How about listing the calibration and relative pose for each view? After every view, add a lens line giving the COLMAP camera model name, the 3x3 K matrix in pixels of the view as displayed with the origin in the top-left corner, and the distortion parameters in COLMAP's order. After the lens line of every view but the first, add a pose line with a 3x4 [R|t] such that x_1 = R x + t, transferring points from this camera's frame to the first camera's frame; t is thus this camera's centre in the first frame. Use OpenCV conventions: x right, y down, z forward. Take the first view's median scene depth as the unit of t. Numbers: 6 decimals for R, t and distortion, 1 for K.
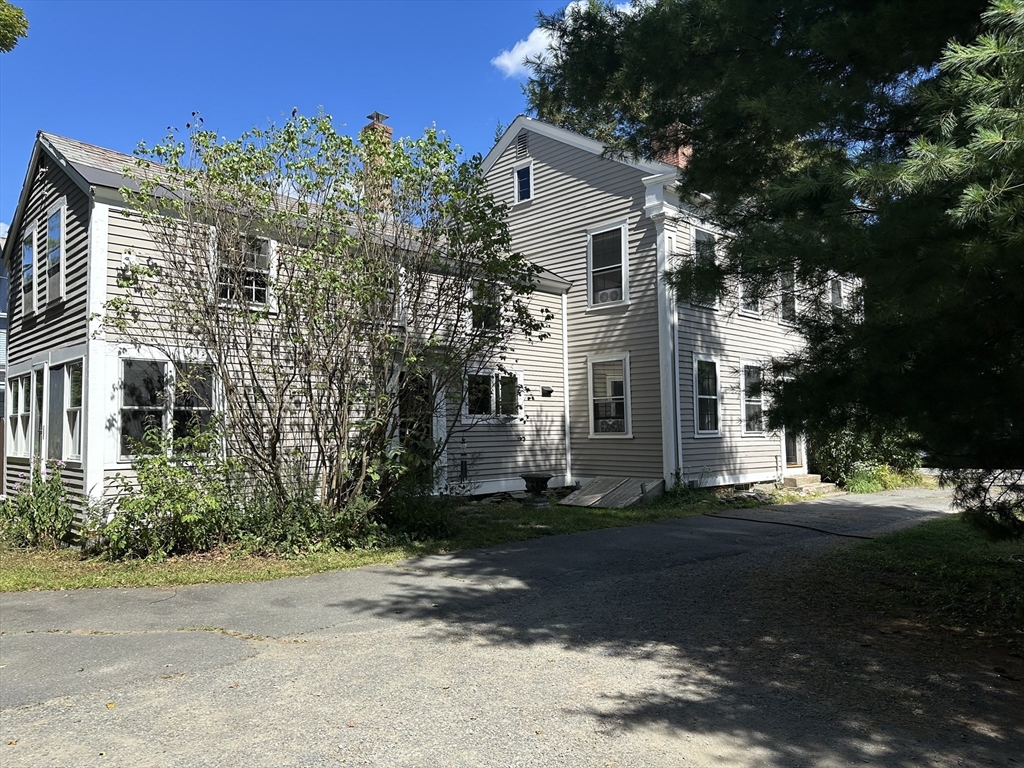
lens RADIAL K [[745.9, 0, 519.0], [0, 745.9, 385.3], [0, 0, 1]] dist [0.015290, -0.016095]
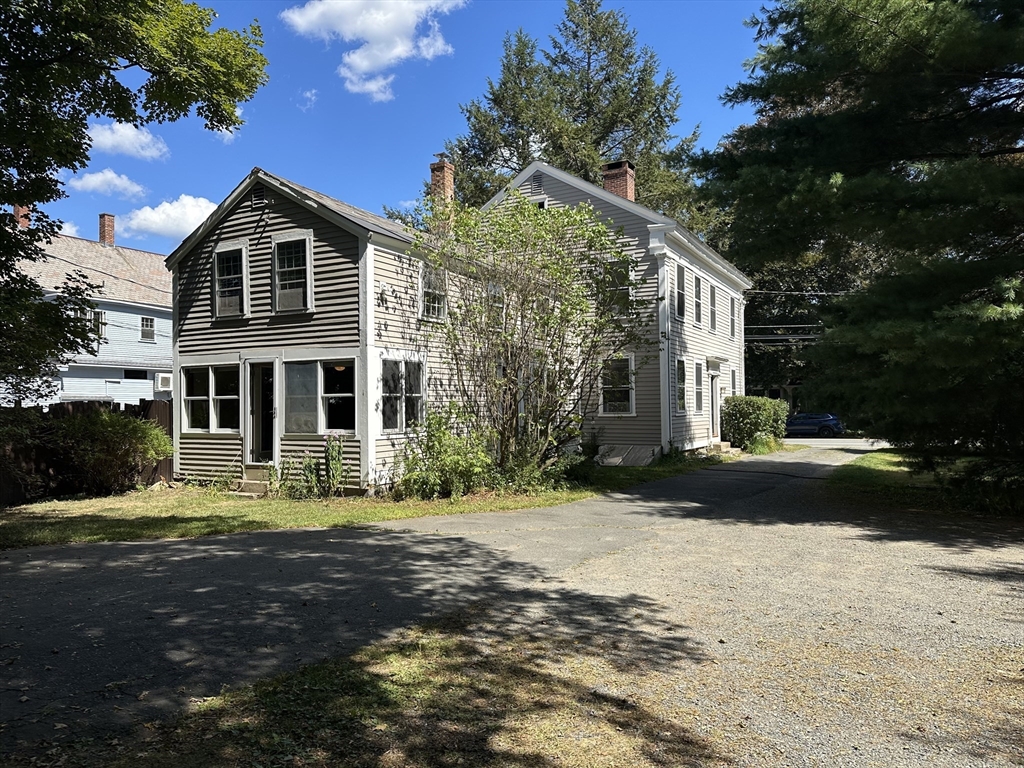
lens RADIAL K [[745.9, 0, 504.2], [0, 745.9, 392.2], [0, 0, 1]] dist [0.015290, -0.016095]
pose [[0.961012, 0.009706, 0.276335, -0.464898], [-0.022004, 0.998899, 0.041437, -0.024652], [-0.275629, -0.045902, 0.960168, -0.249144]]
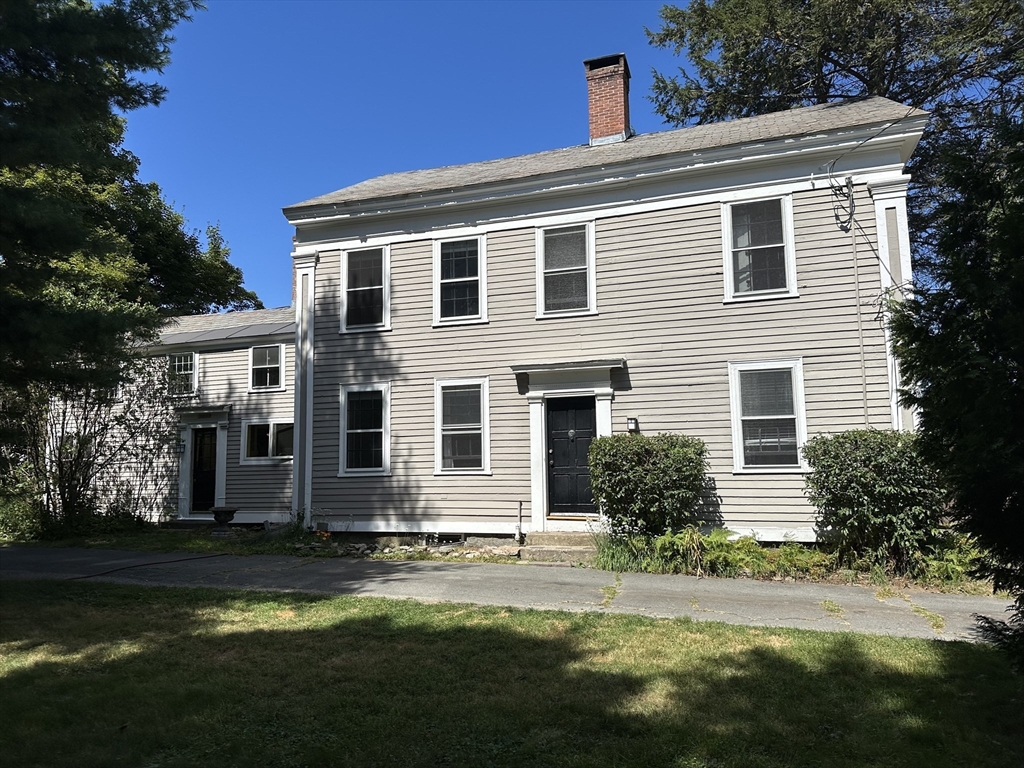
lens RADIAL K [[745.9, 0, 512.5], [0, 745.9, 377.9], [0, 0, 1]] dist [0.015290, -0.016095]
pose [[0.441637, -0.110532, -0.890359, 1.190355], [0.067430, 0.993665, -0.089911, 0.047461], [0.894656, -0.020329, 0.446292, 0.794330]]
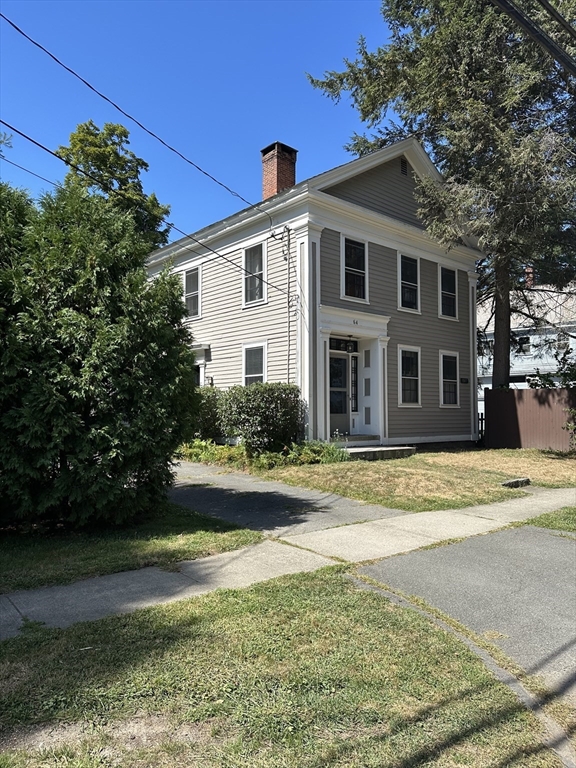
lens RADIAL K [[559.4, 0, 290.4], [0, 559.4, 382.5], [0, 0, 1]] dist [0.015290, -0.016095]
pose [[-0.062921, -0.035824, -0.997375, 1.610273], [0.071658, 0.996614, -0.040318, 0.094192], [0.995443, -0.074006, -0.060141, 1.521225]]
